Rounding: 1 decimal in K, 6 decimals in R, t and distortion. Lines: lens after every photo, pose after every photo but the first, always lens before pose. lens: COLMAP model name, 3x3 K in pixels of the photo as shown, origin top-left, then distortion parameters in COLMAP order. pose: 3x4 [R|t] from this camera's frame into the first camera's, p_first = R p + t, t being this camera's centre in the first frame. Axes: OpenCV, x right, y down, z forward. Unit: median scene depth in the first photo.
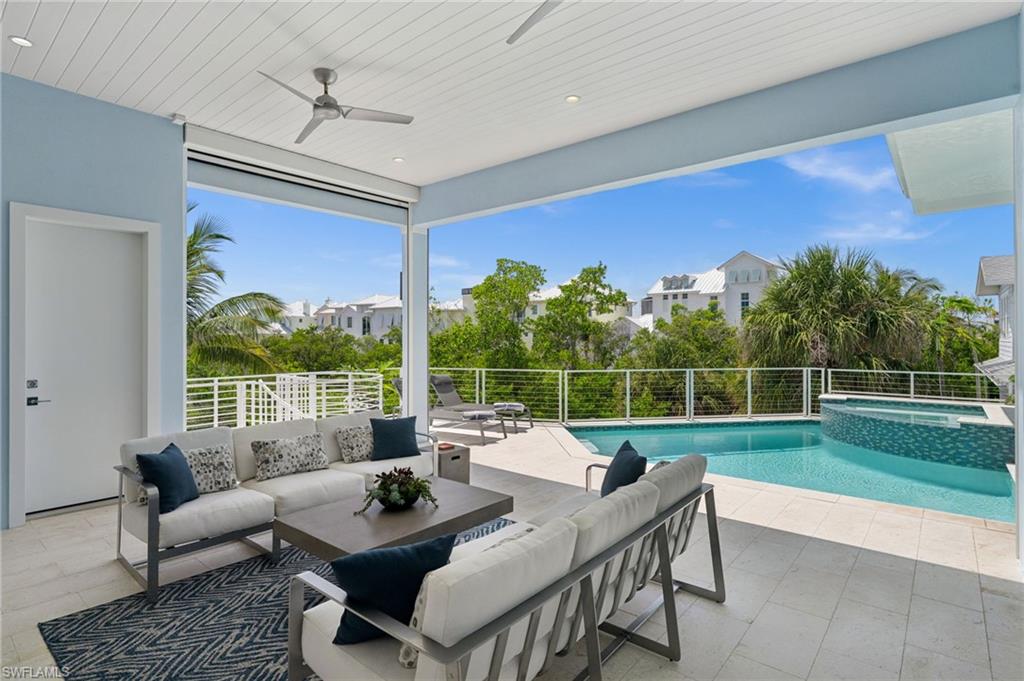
lens RADIAL K [[520.9, 0, 512.0], [0, 520.9, 340.5], [0, 0, 1]] dist [0.016278, -0.000798]
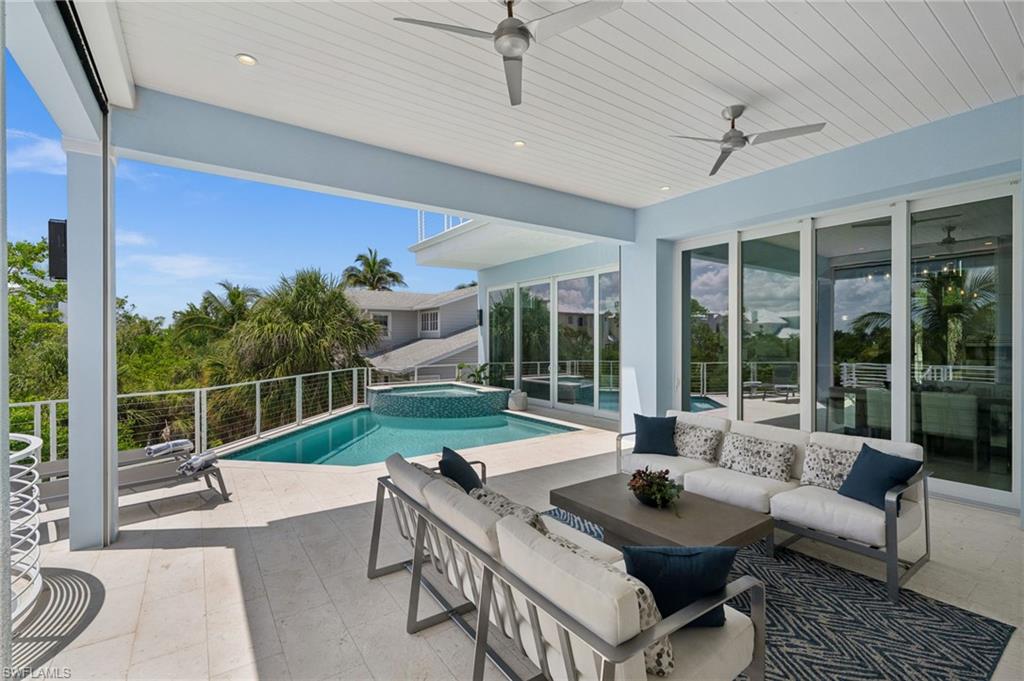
lens RADIAL K [[458.3, 0, 512.0], [0, 458.3, 340.5], [0, 0, 1]] dist [0.001413, 0.000534]
pose [[0.245943, 0.005240, 0.969270, -0.550762], [0.003959, 0.999972, -0.006410, -0.006340], [-0.969276, 0.005414, 0.245916, 0.475455]]
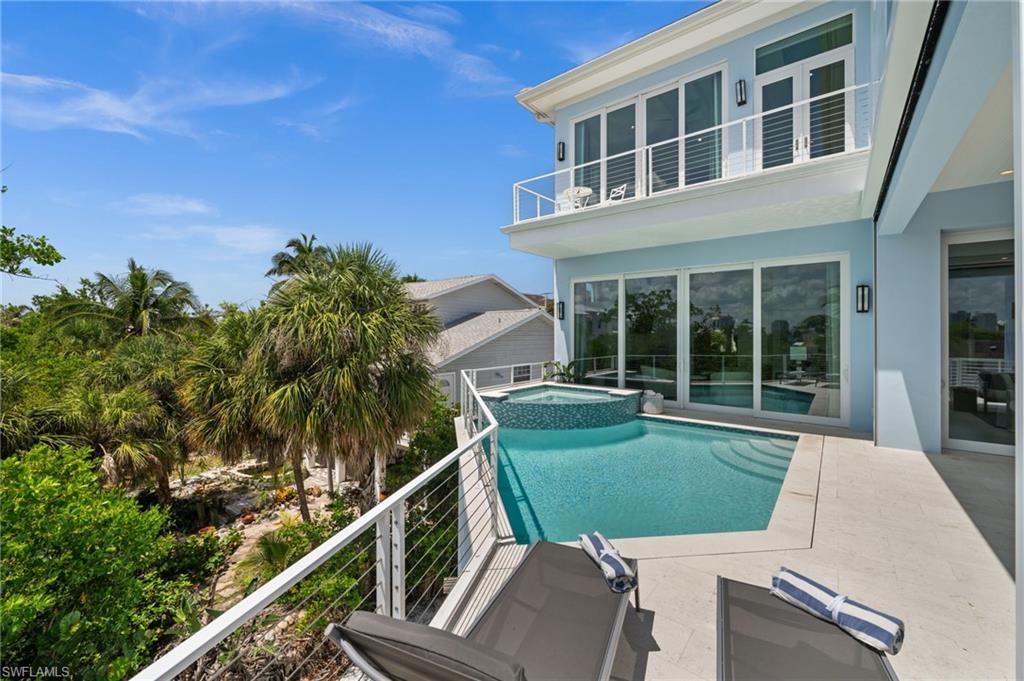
lens RADIAL K [[401.6, 0, 512.0], [0, 401.6, 340.5], [0, 0, 1]] dist [0.013797, 0.000011]
pose [[-0.047533, -0.014870, 0.998759, -0.298510], [0.003001, 0.999883, 0.015029, -0.024908], [-0.998865, 0.003712, -0.047483, 1.247277]]
